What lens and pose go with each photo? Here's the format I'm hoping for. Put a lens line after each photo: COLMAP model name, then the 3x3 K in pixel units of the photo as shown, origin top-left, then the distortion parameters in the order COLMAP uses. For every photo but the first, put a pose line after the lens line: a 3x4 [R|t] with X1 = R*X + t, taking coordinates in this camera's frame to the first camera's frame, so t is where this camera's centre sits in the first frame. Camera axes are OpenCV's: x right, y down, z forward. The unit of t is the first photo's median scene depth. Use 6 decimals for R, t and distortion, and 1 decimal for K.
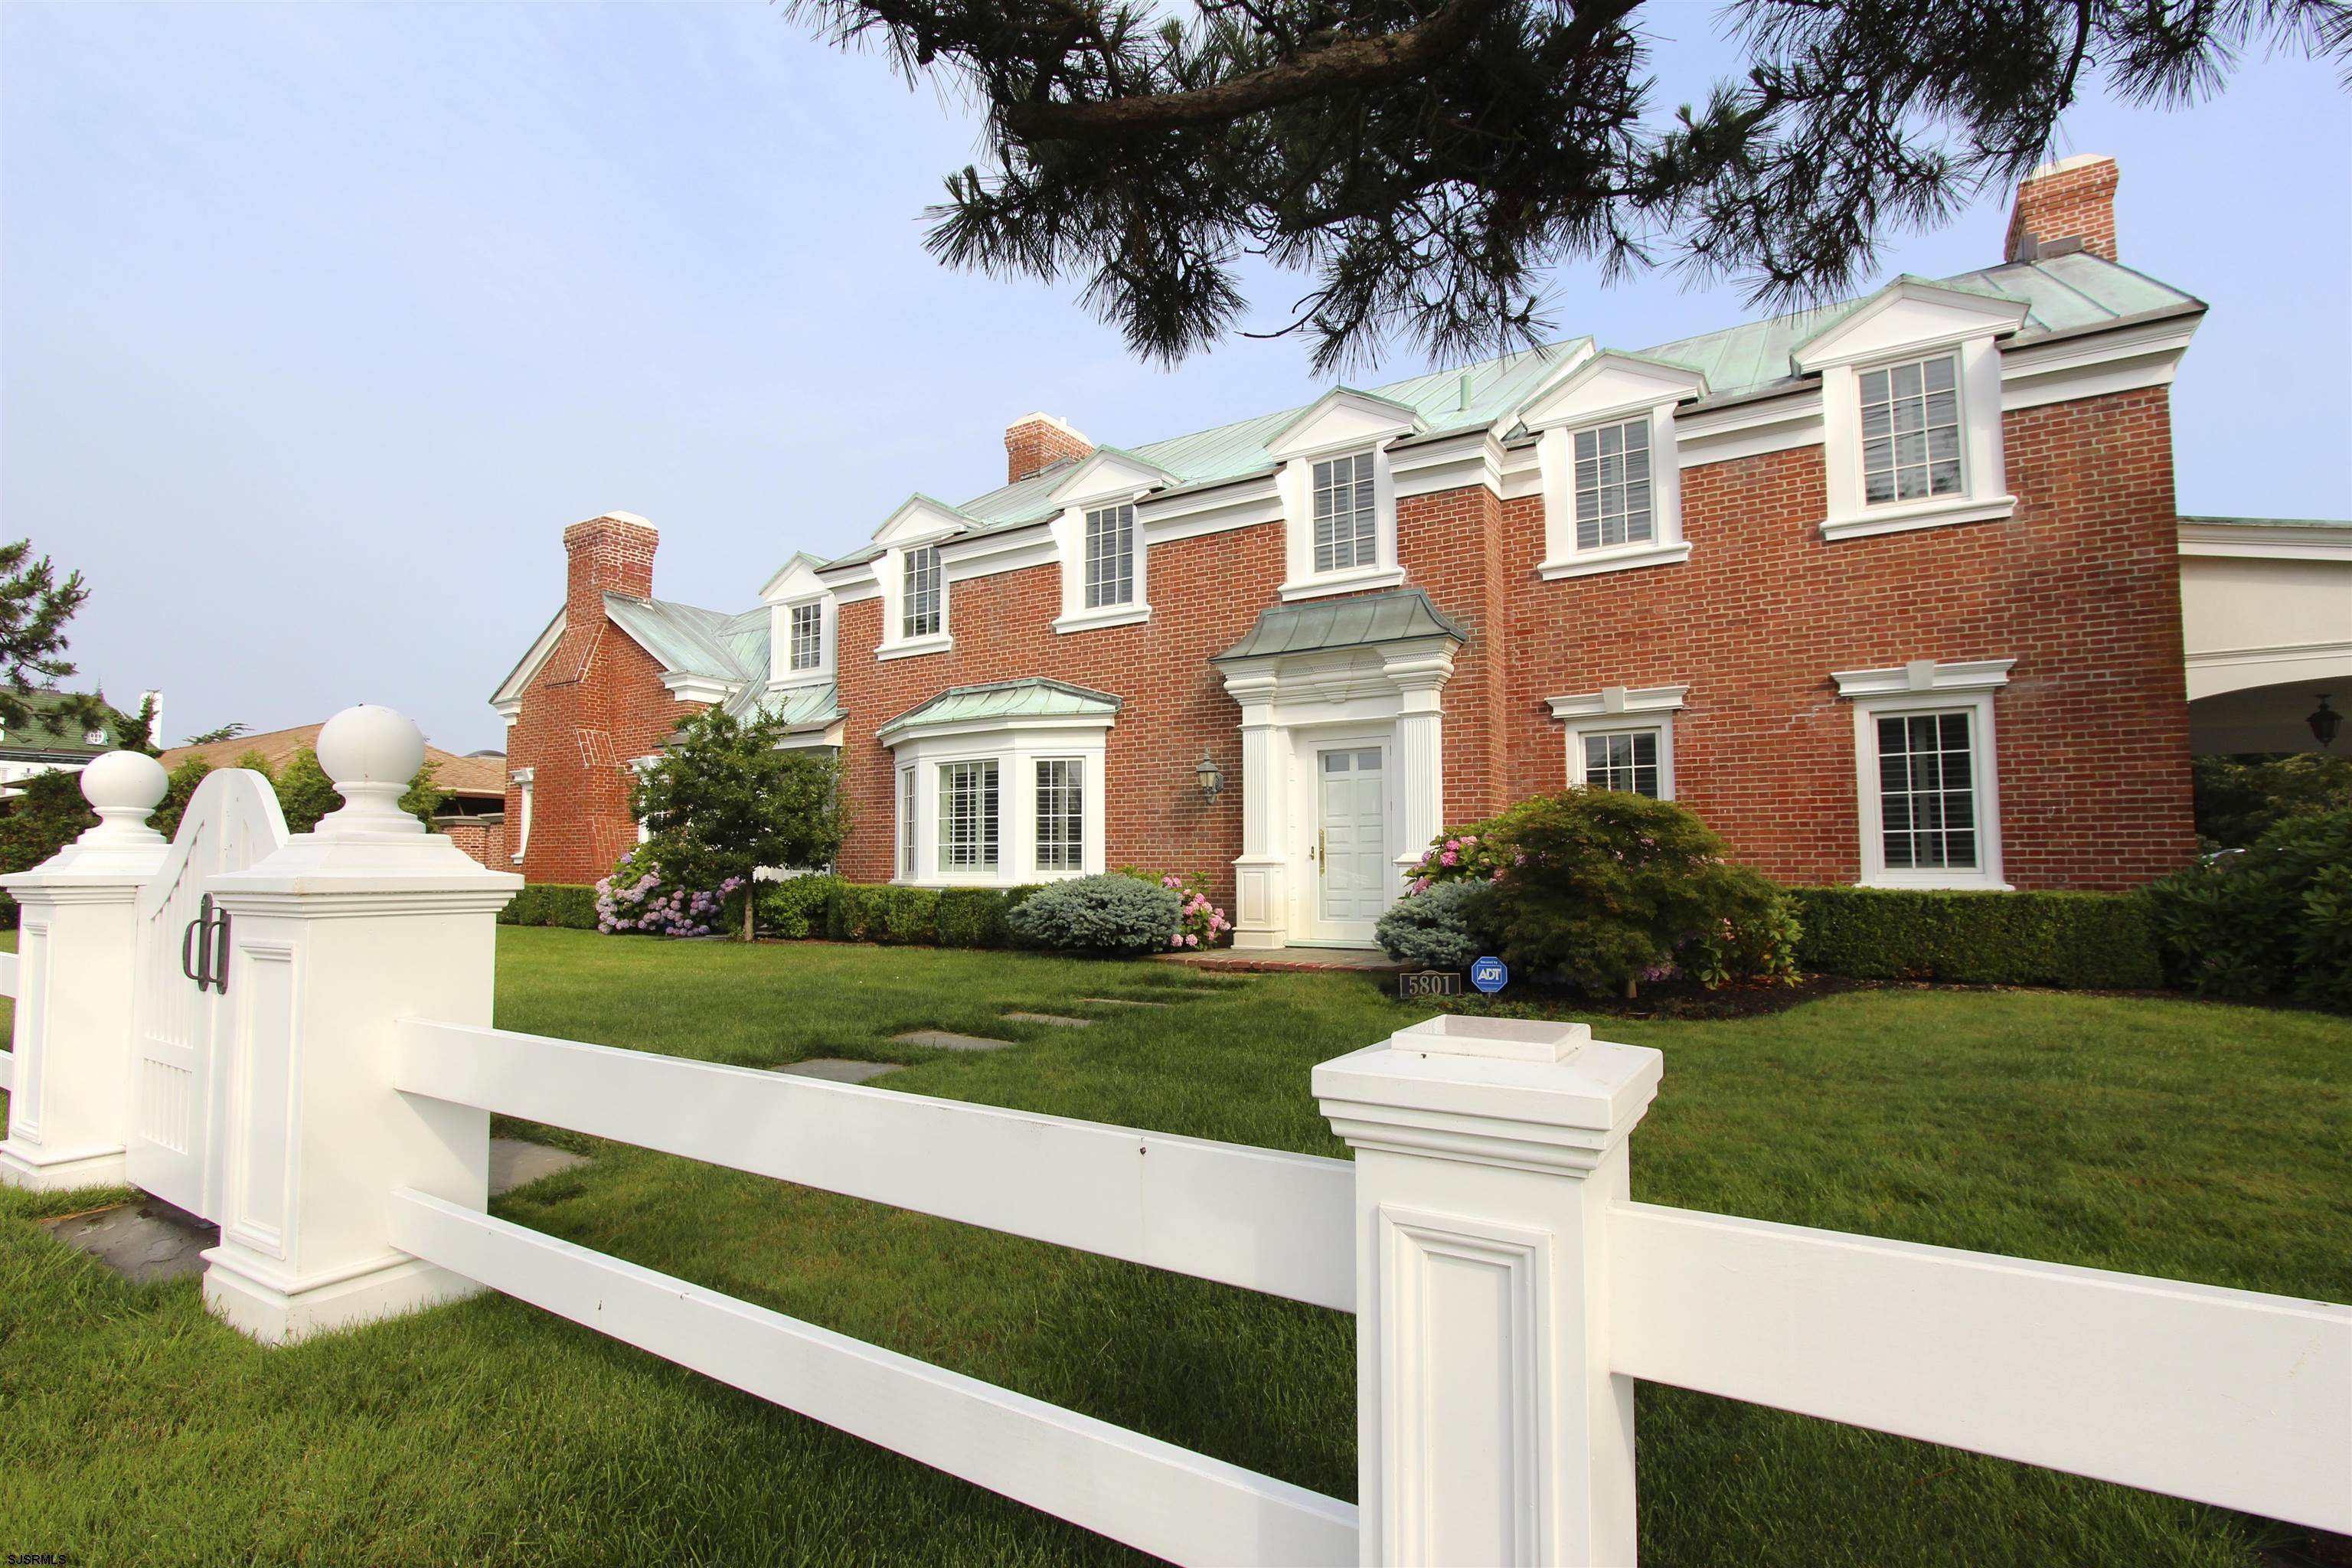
lens RADIAL K [[1046.8, 0, 1182.4], [0, 1046.8, 795.6], [0, 0, 1]] dist [-0.013624, 0.000534]
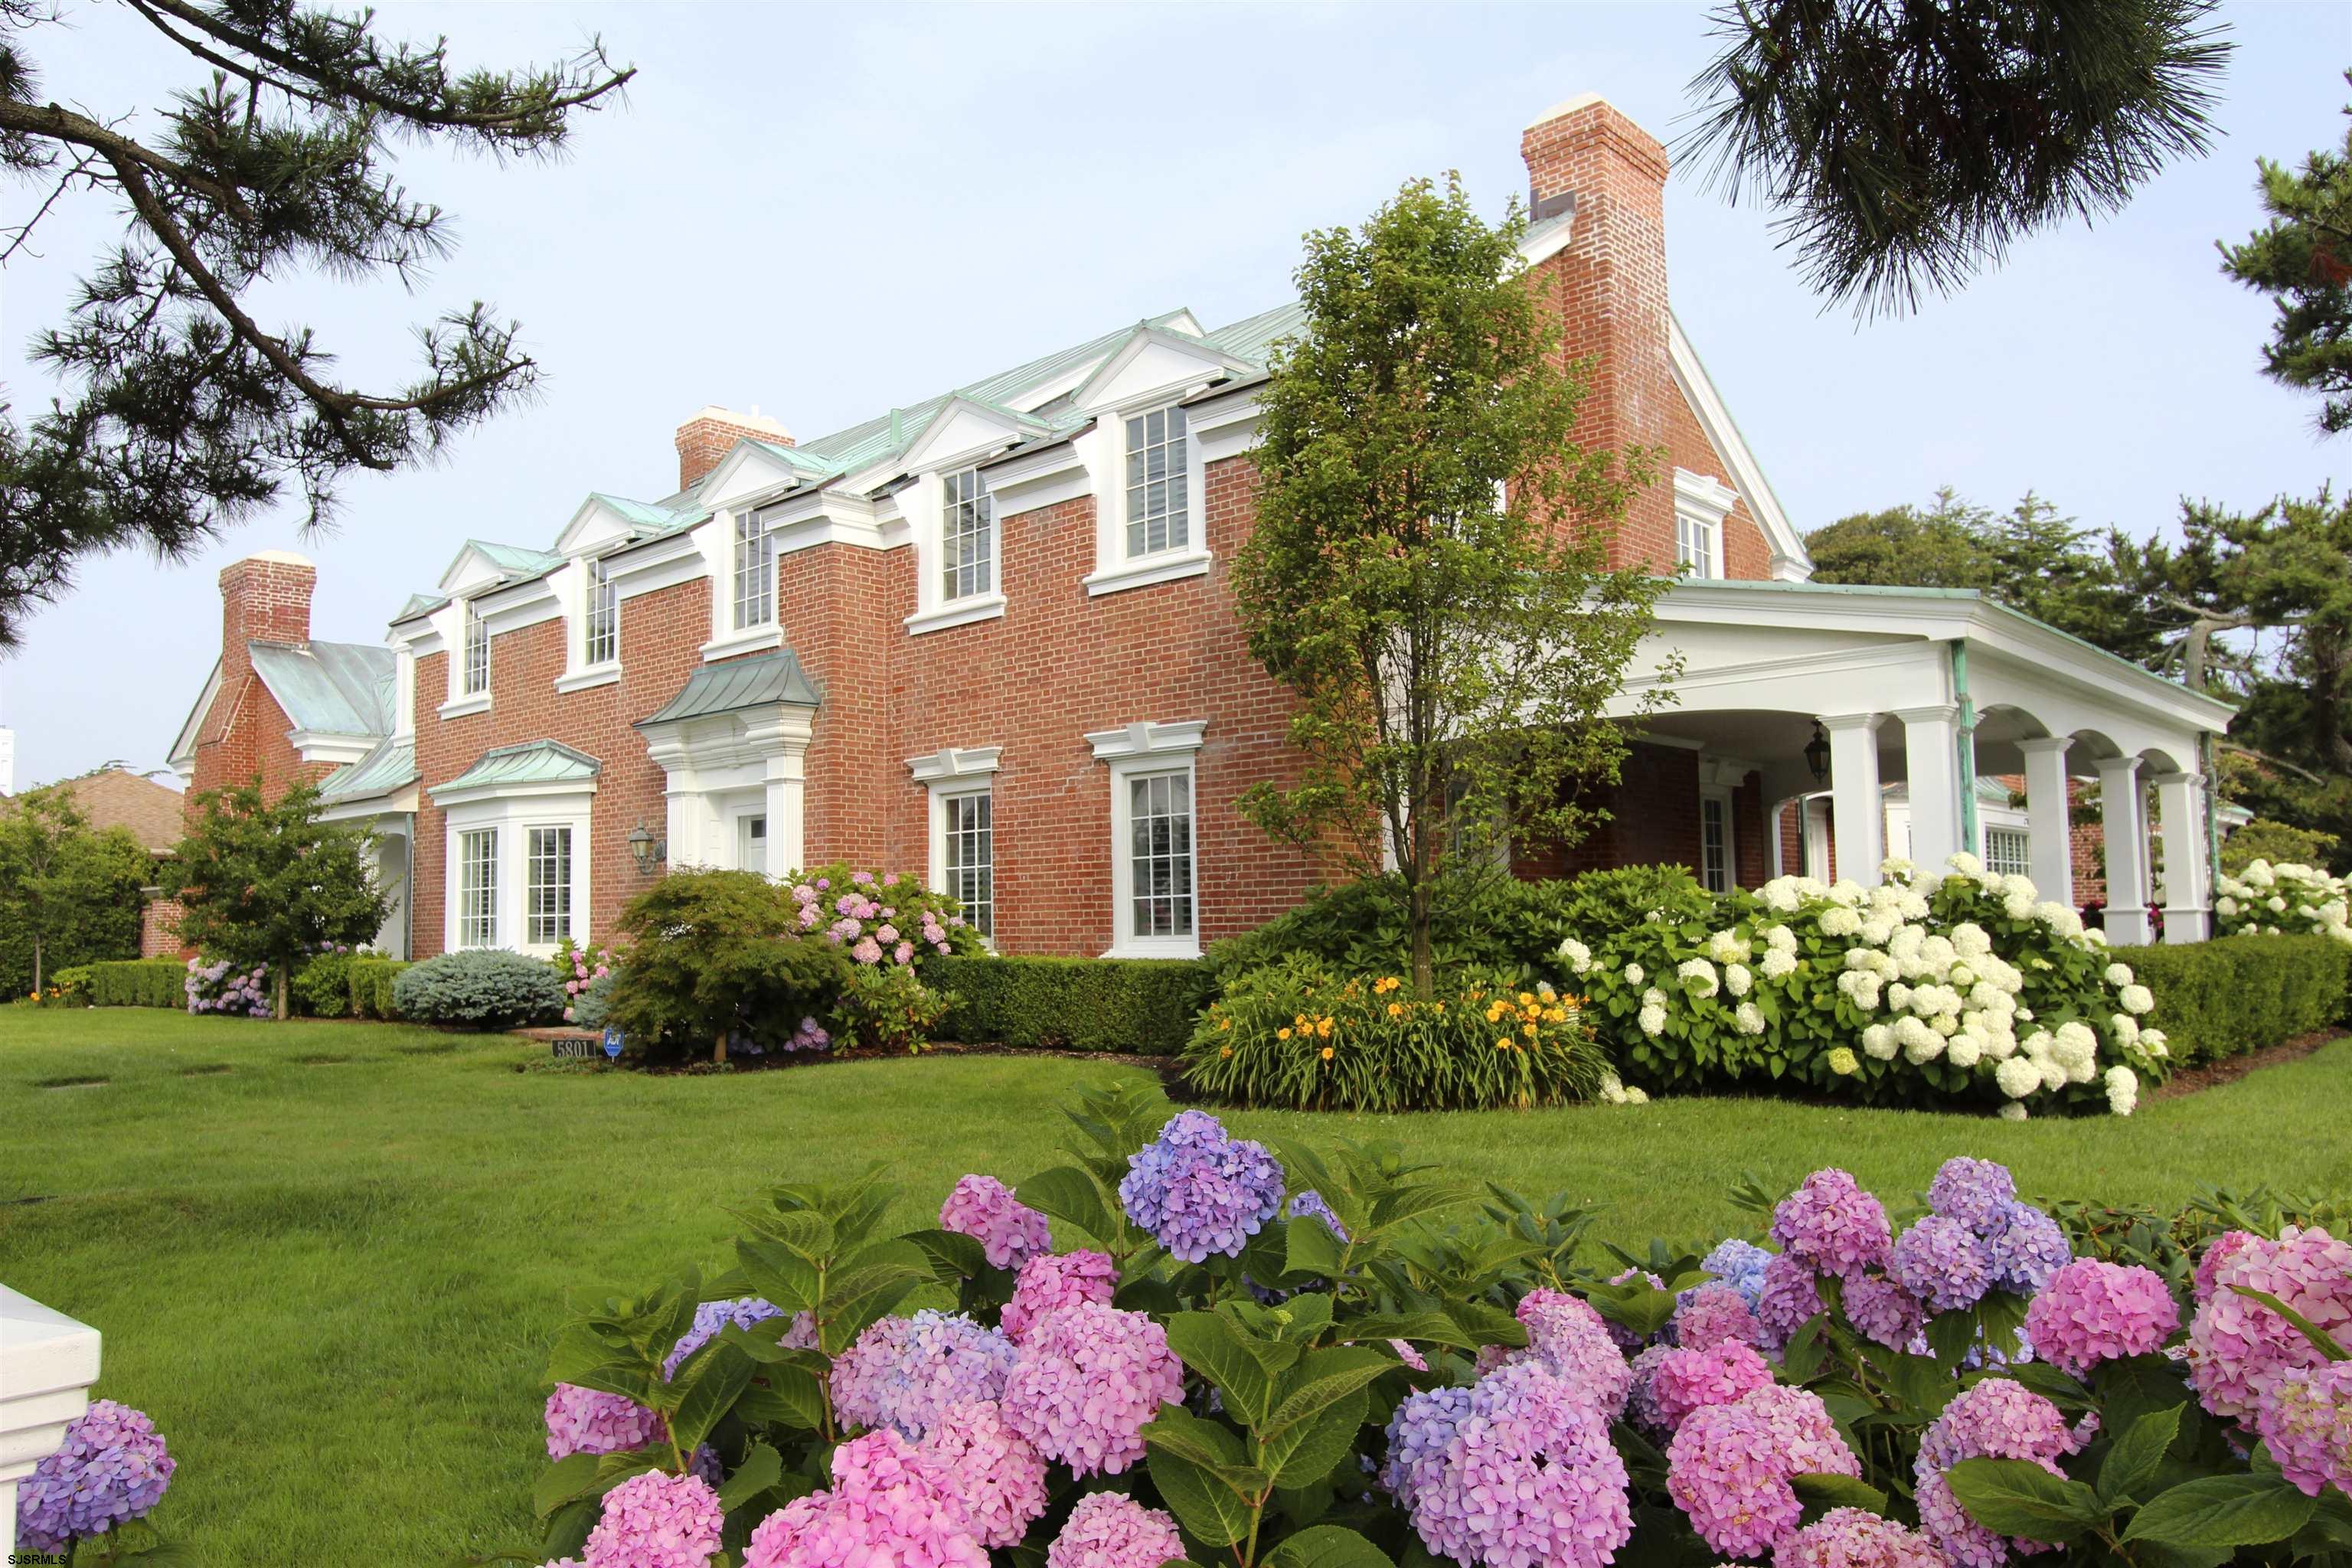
lens RADIAL K [[1636.8, 0, 1169.2], [0, 1636.8, 785.6], [0, 0, 1]] dist [-0.001678, 0.003506]
pose [[0.980017, -0.031570, -0.196392, 0.766033], [0.028733, 0.999438, -0.017280, -0.031910], [0.196827, 0.011291, 0.980373, -0.368144]]
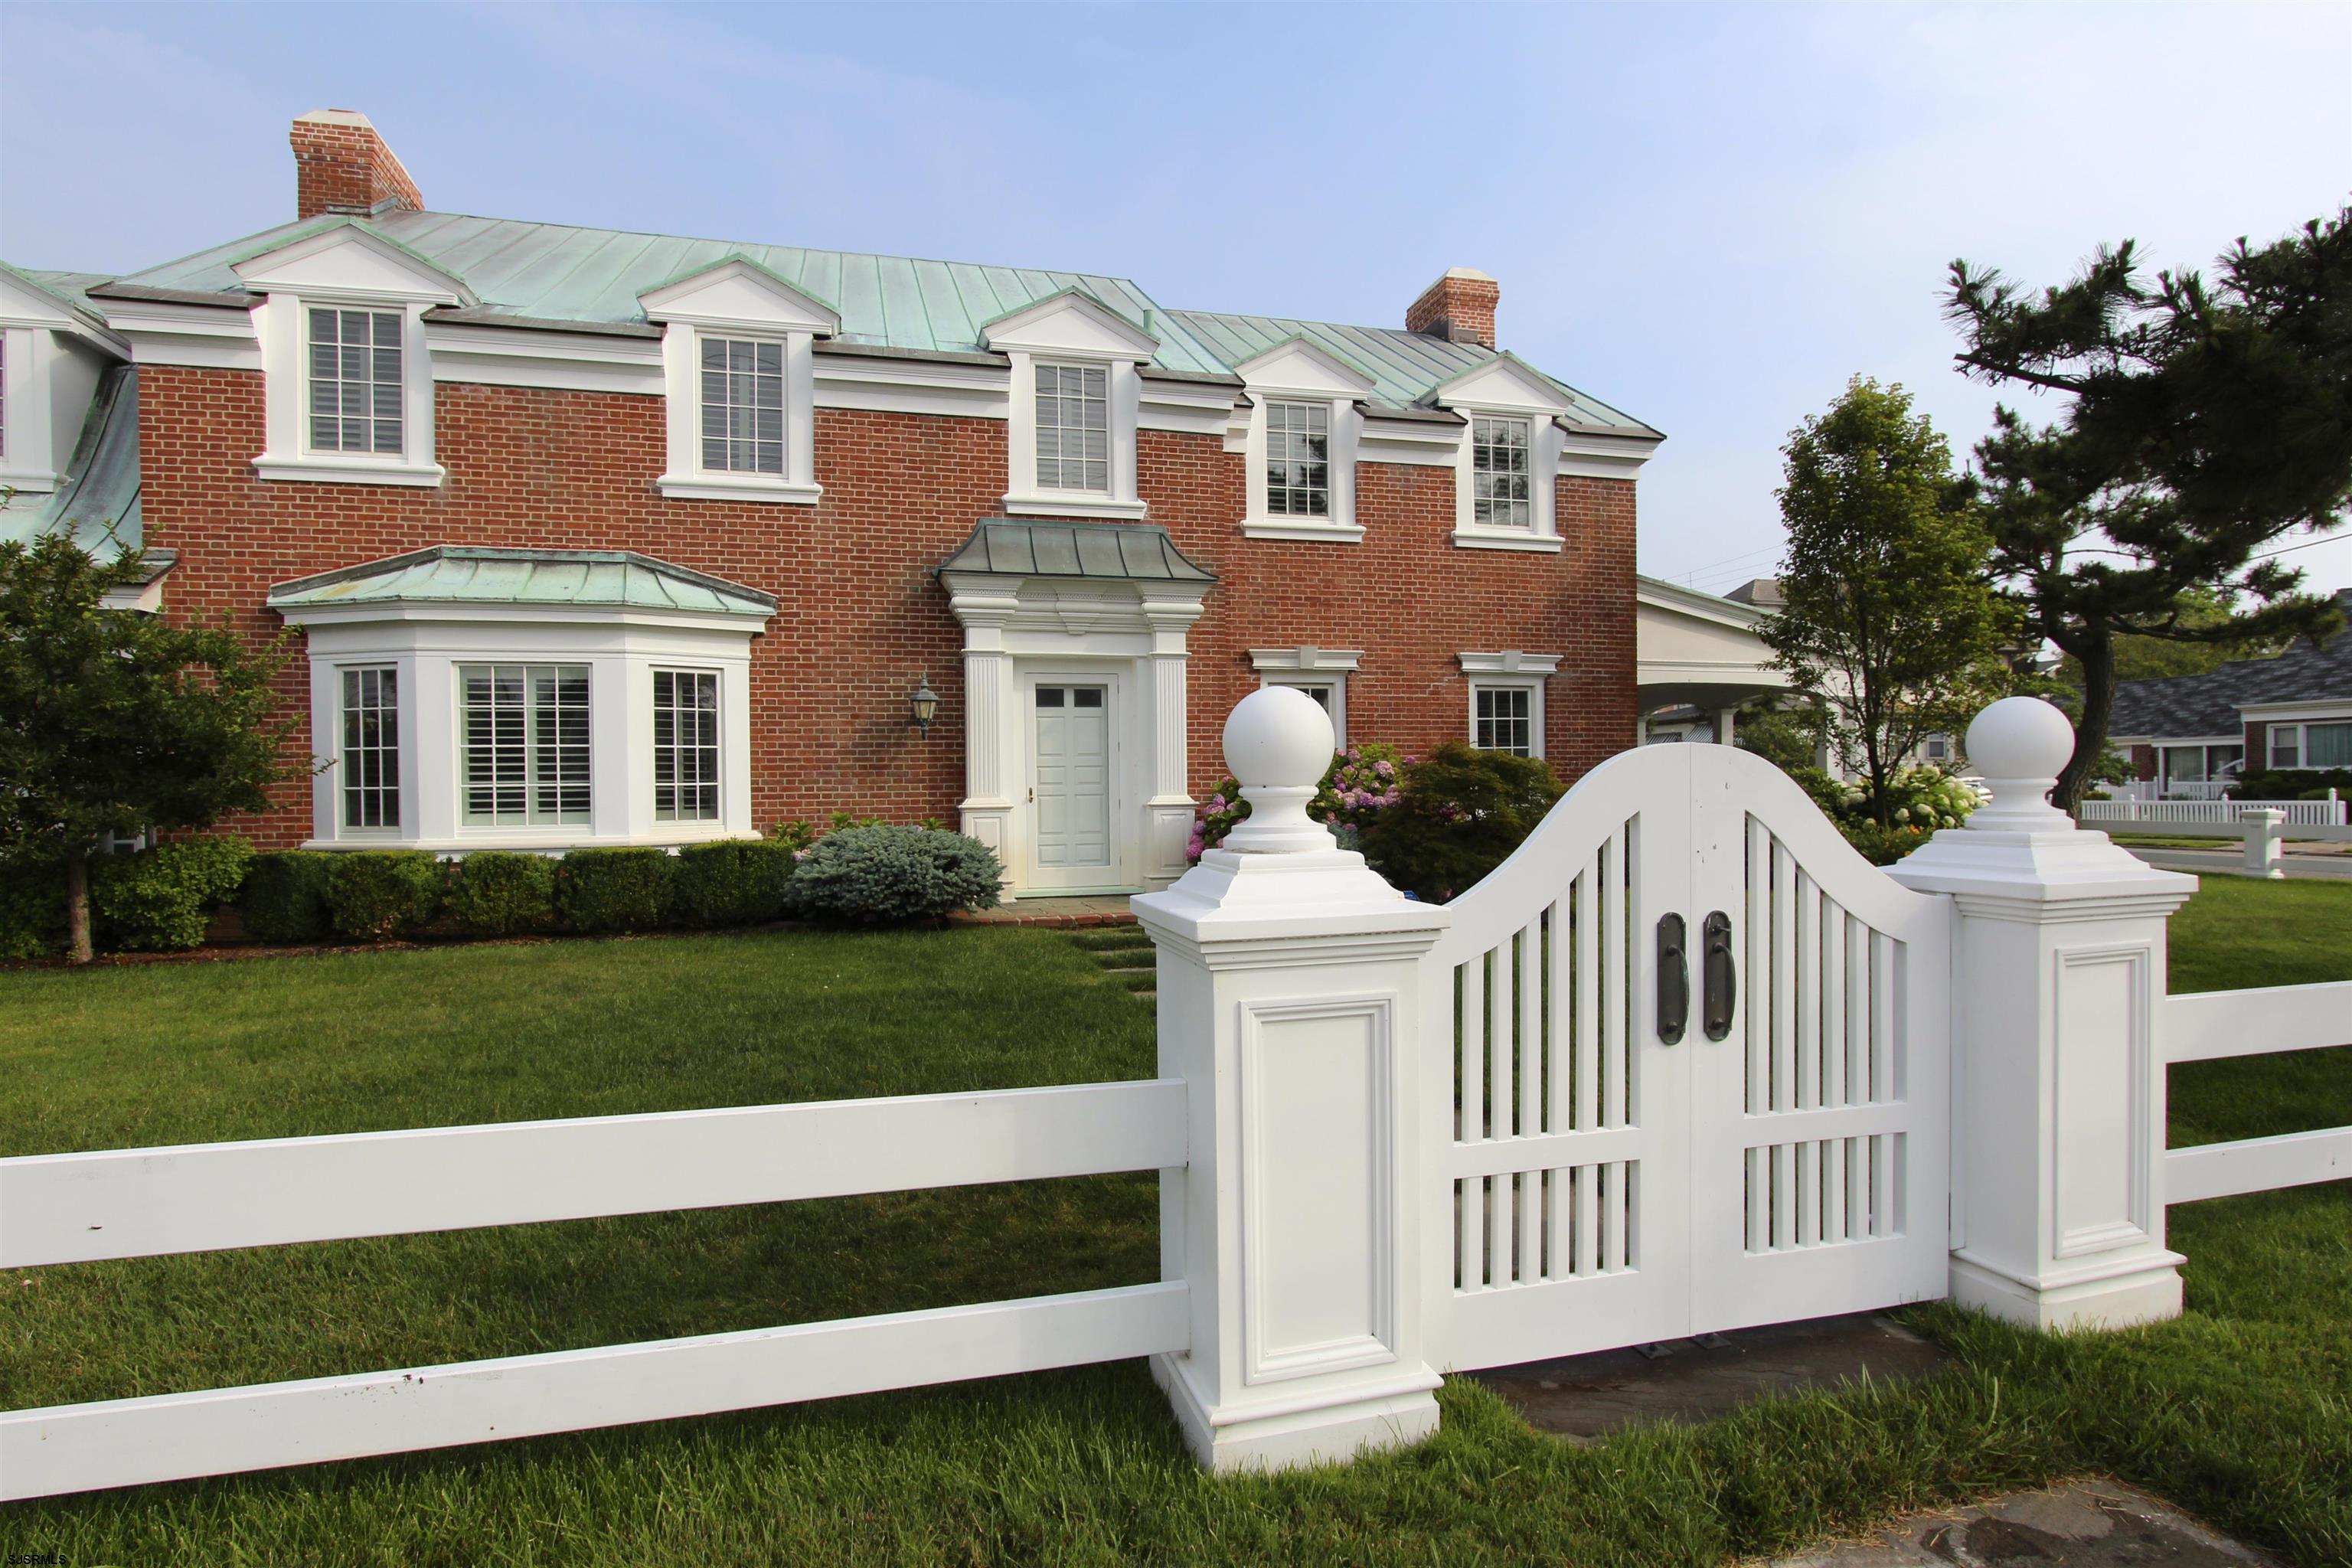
lens RADIAL K [[1046.8, 0, 1164.0], [0, 1046.8, 797.9], [0, 0, 1]] dist [-0.013624, 0.000534]
pose [[0.721900, -0.007112, 0.691961, -0.402054], [-0.033379, 0.998425, 0.045084, 0.010998], [-0.691192, -0.055643, 0.720526, 0.244808]]
